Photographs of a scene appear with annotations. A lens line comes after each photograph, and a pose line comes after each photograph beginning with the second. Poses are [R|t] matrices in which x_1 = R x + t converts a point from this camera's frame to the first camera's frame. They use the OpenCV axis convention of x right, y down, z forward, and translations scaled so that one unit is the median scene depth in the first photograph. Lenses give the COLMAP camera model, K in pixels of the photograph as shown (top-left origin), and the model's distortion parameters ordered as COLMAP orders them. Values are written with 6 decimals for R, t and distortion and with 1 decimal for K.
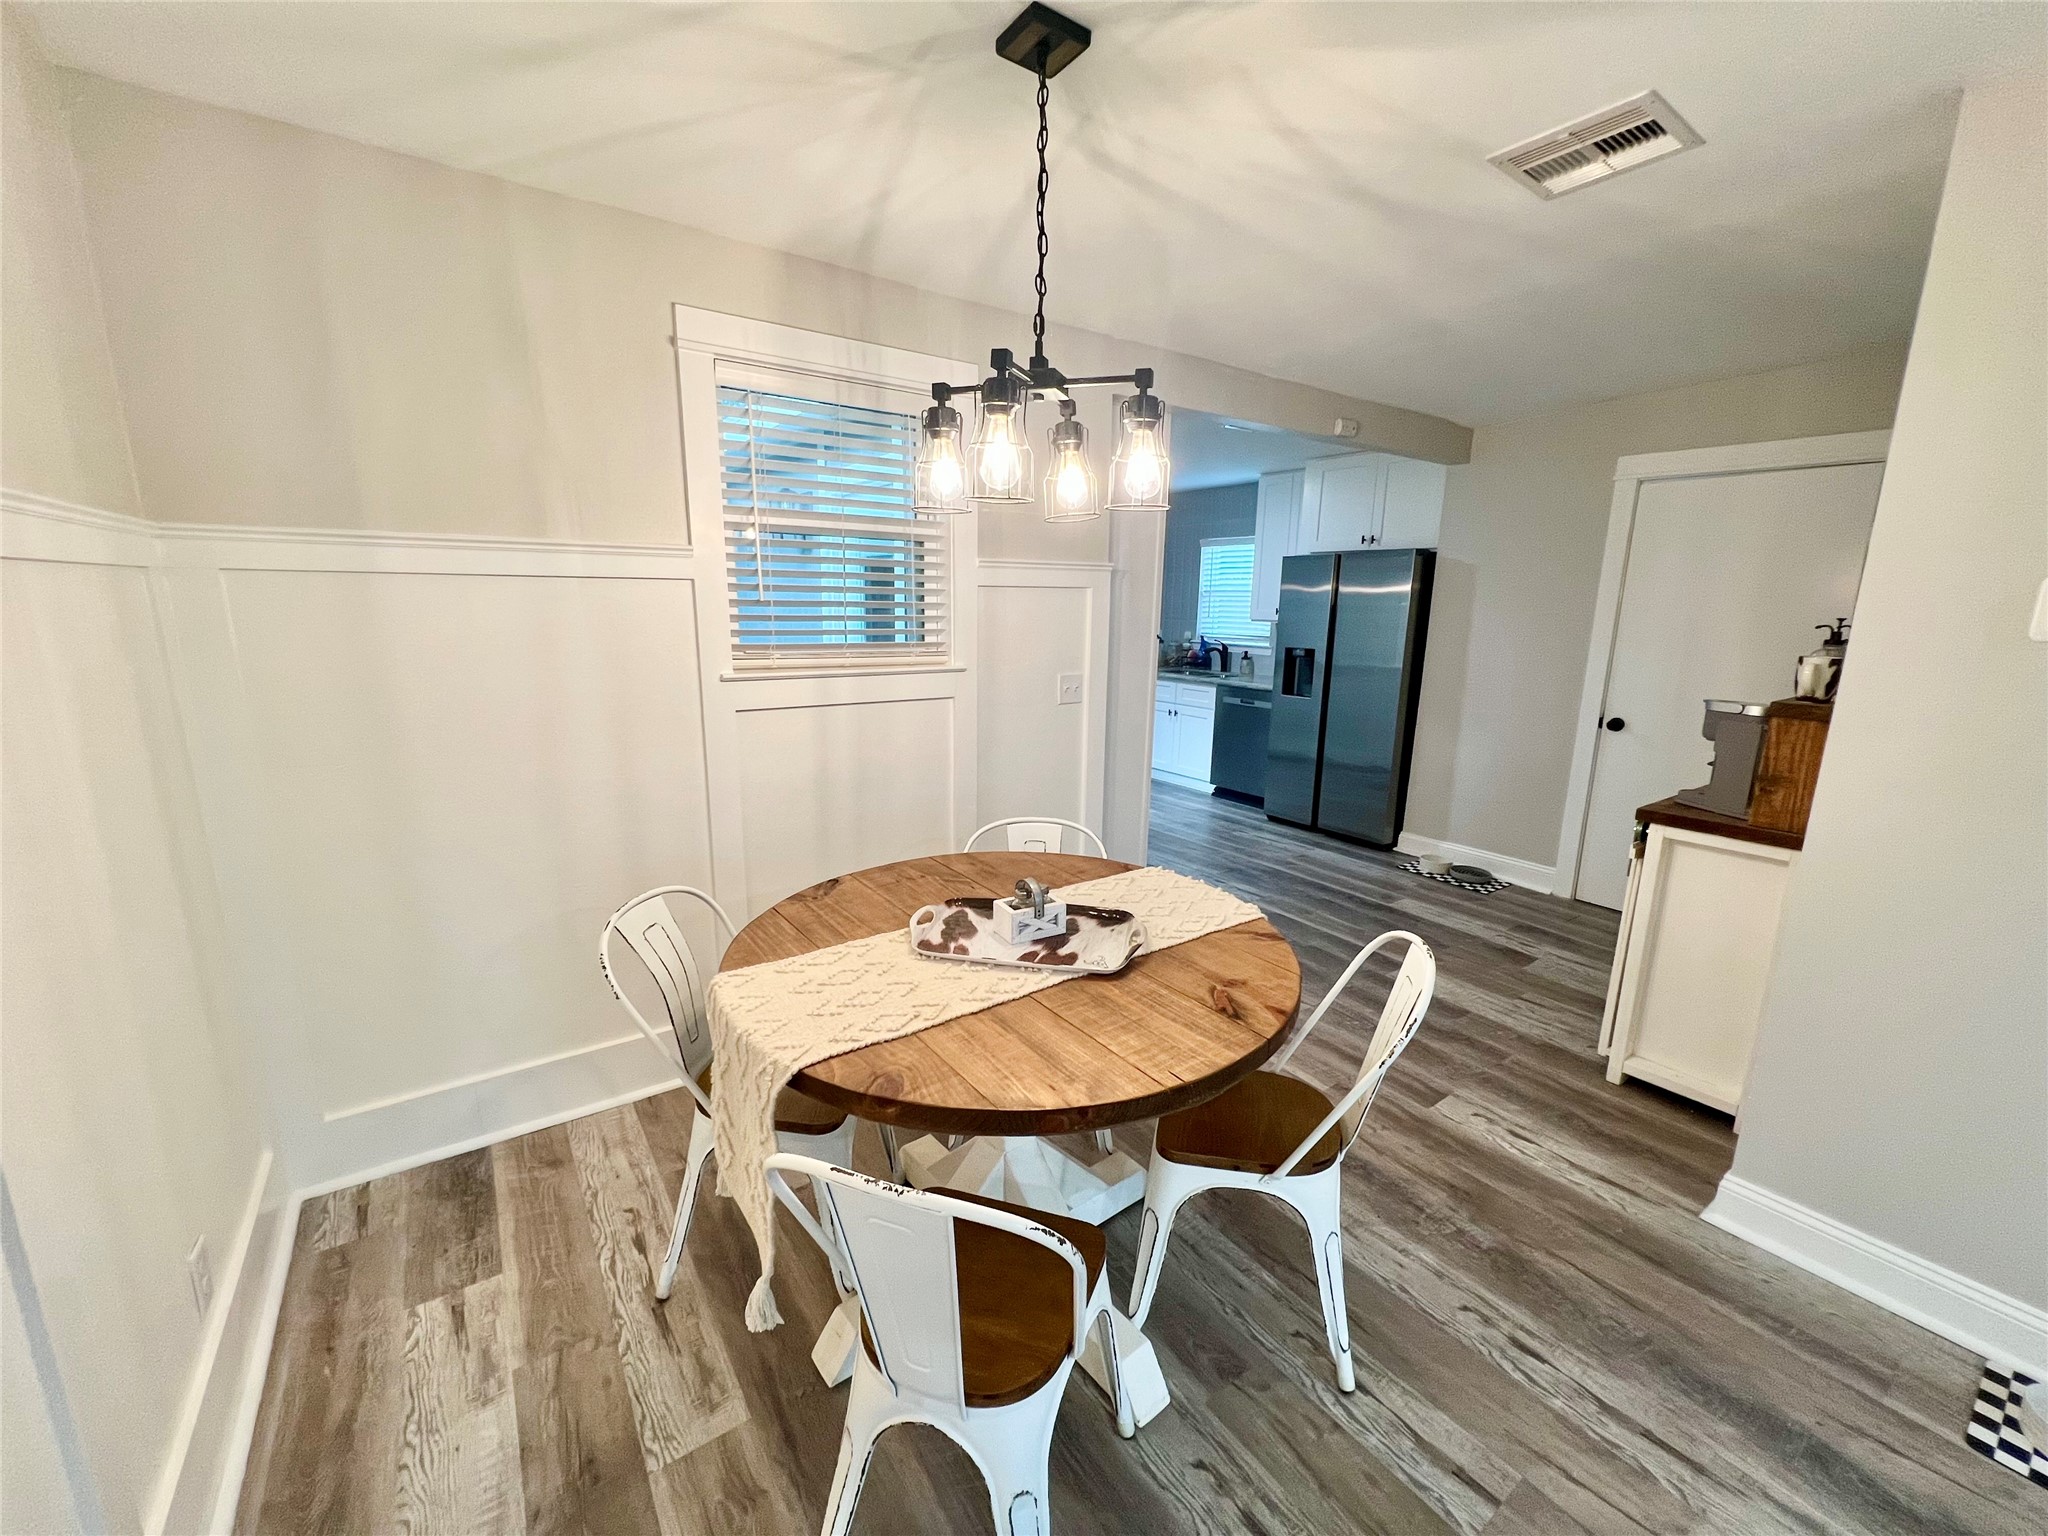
lens RADIAL K [[817.3, 0, 1026.7], [0, 817.3, 773.0], [0, 0, 1]] dist [-0.000995, 0.000128]
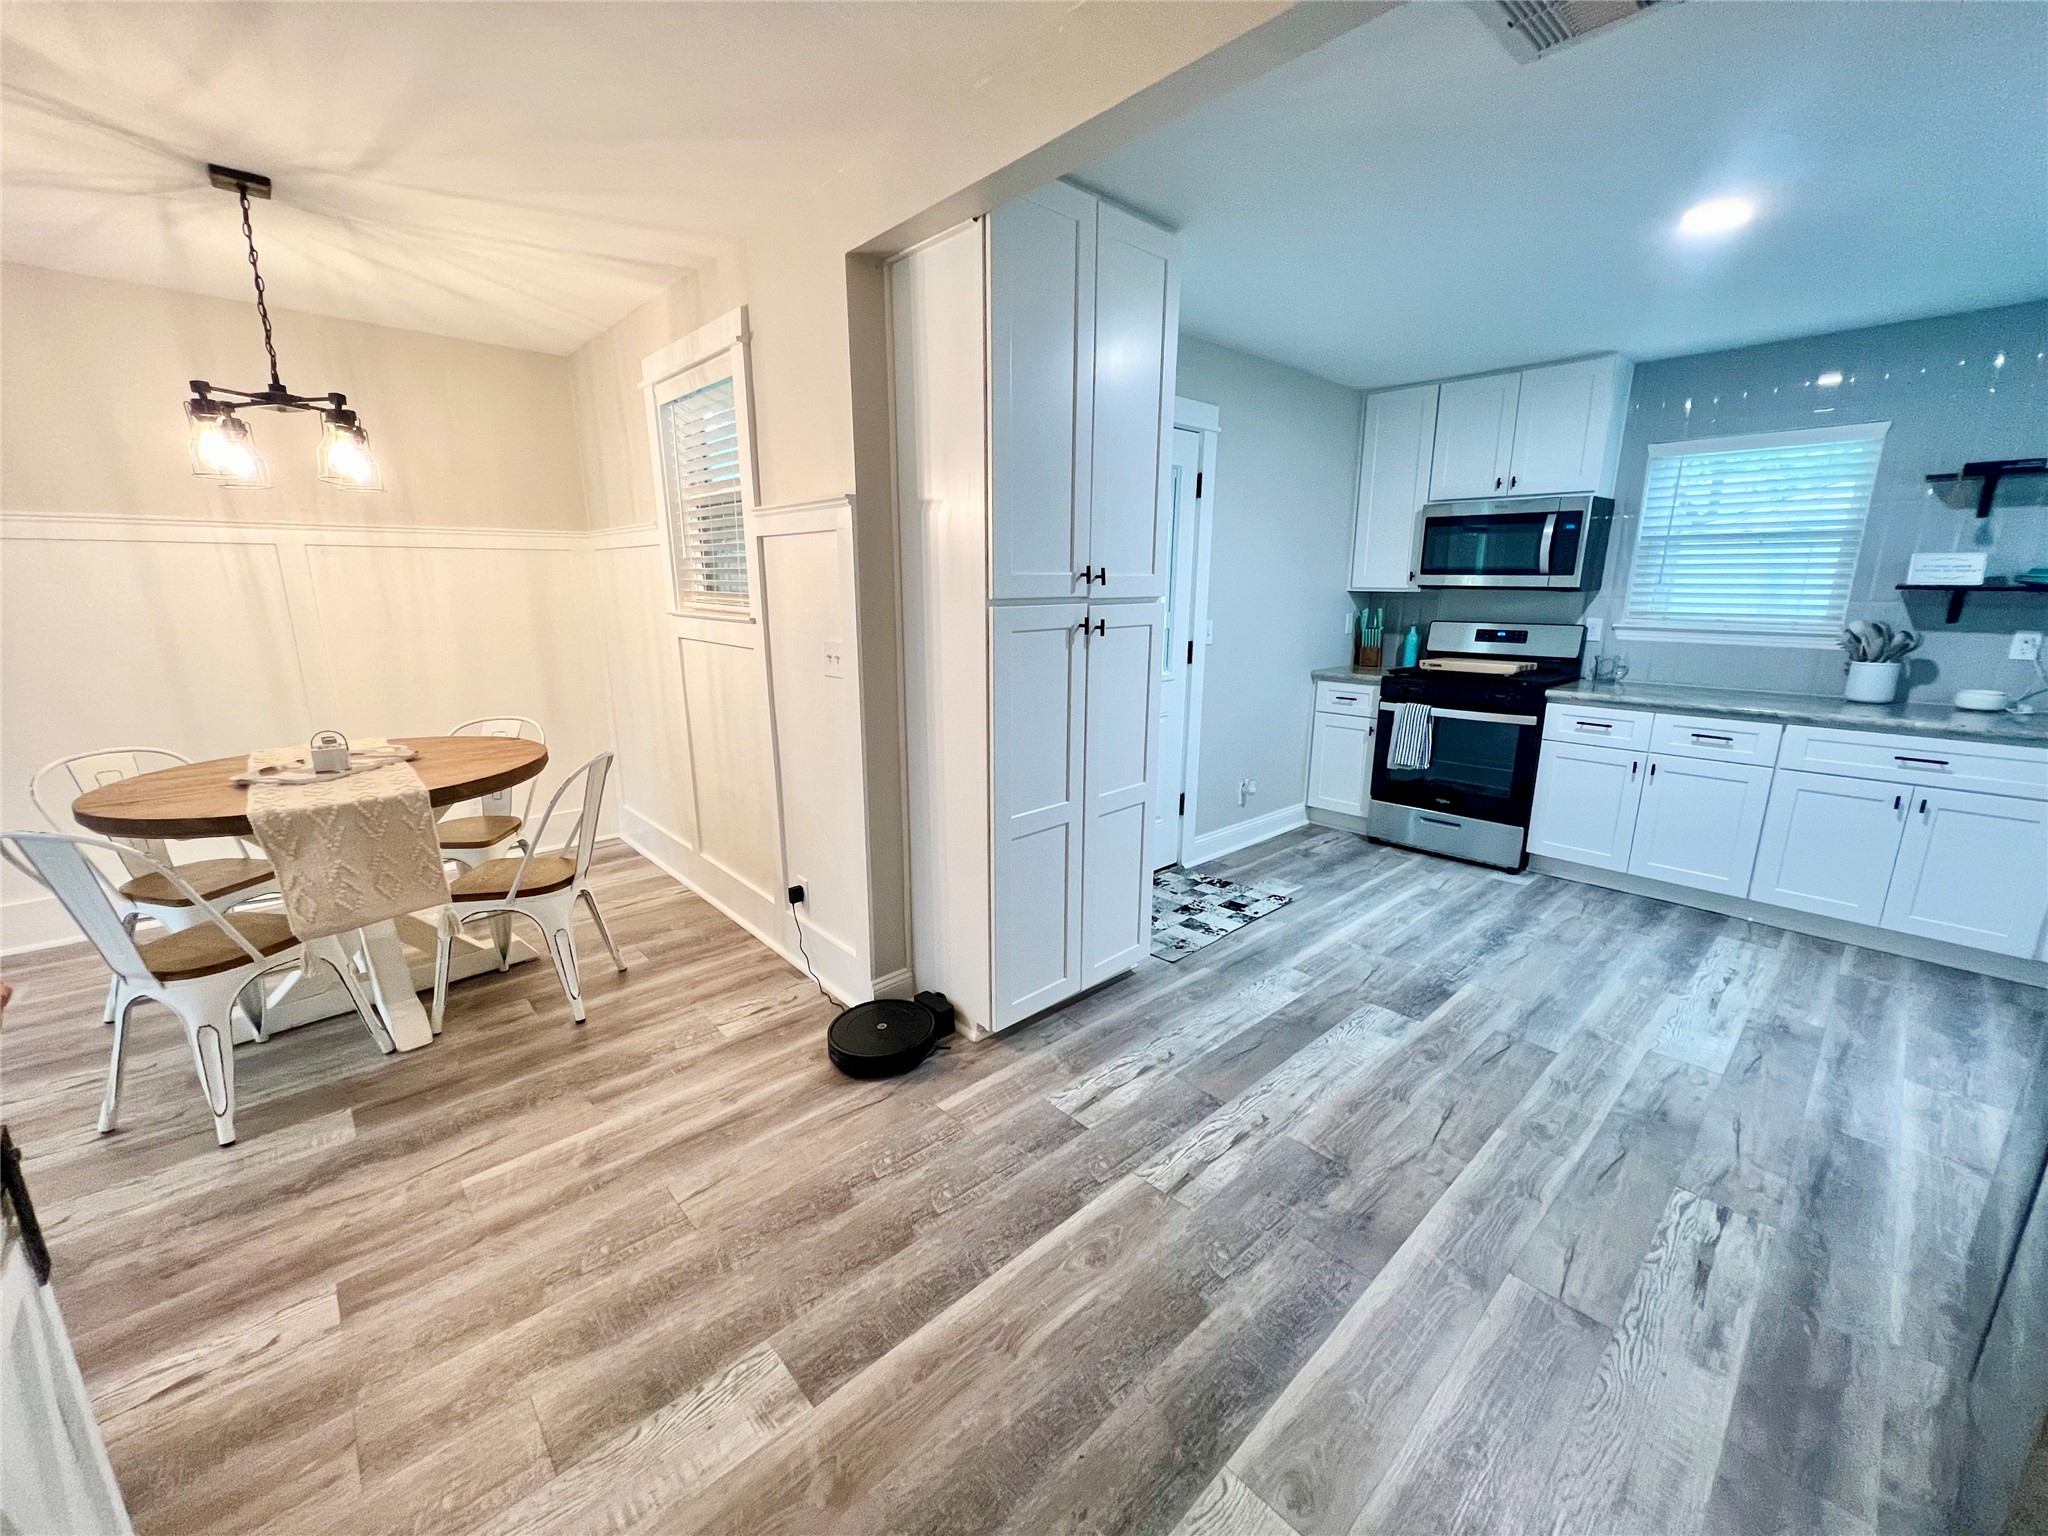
lens RADIAL K [[817.3, 0, 1026.7], [0, 817.3, 773.0], [0, 0, 1]] dist [-0.000995, 0.000128]
pose [[0.135144, 0.218249, -0.966490, 0.633746], [-0.208669, 0.959831, 0.187568, -0.134400], [0.968604, 0.176328, 0.175257, 0.763766]]
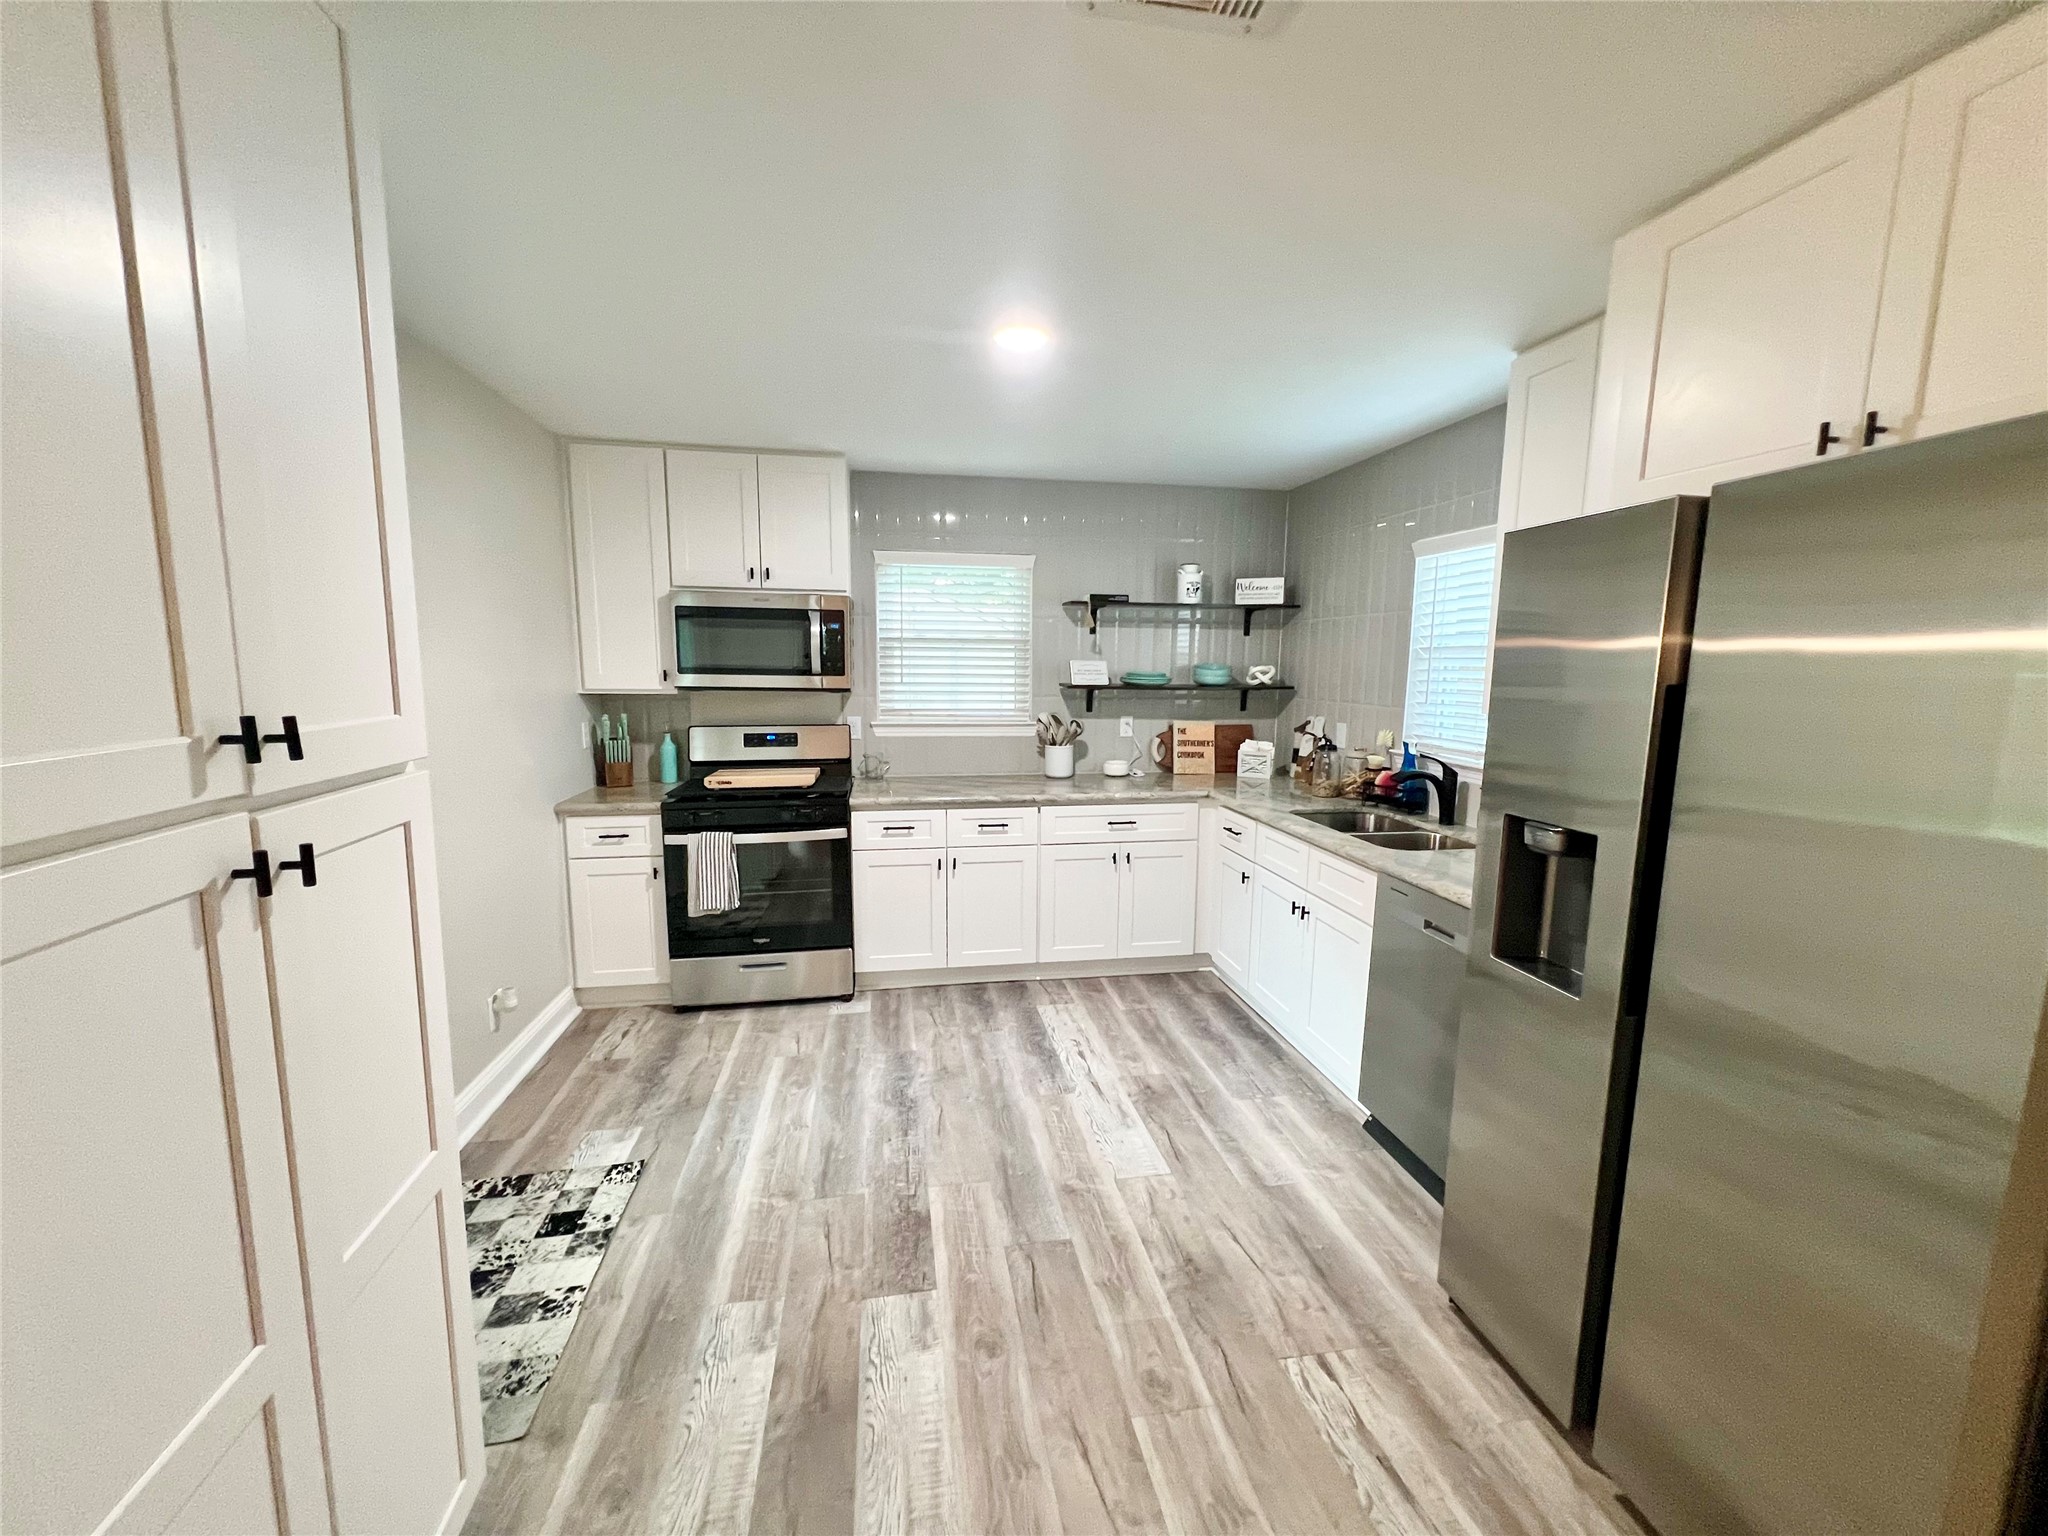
lens RADIAL K [[818.3, 0, 1023.7], [0, 818.3, 772.6], [0, 0, 1]] dist [-0.003771, -0.000227]
pose [[0.904719, 0.056063, -0.422305, 0.343495], [-0.089649, 0.994160, -0.060077, -0.164010], [0.416470, 0.092212, 0.904461, 0.775306]]
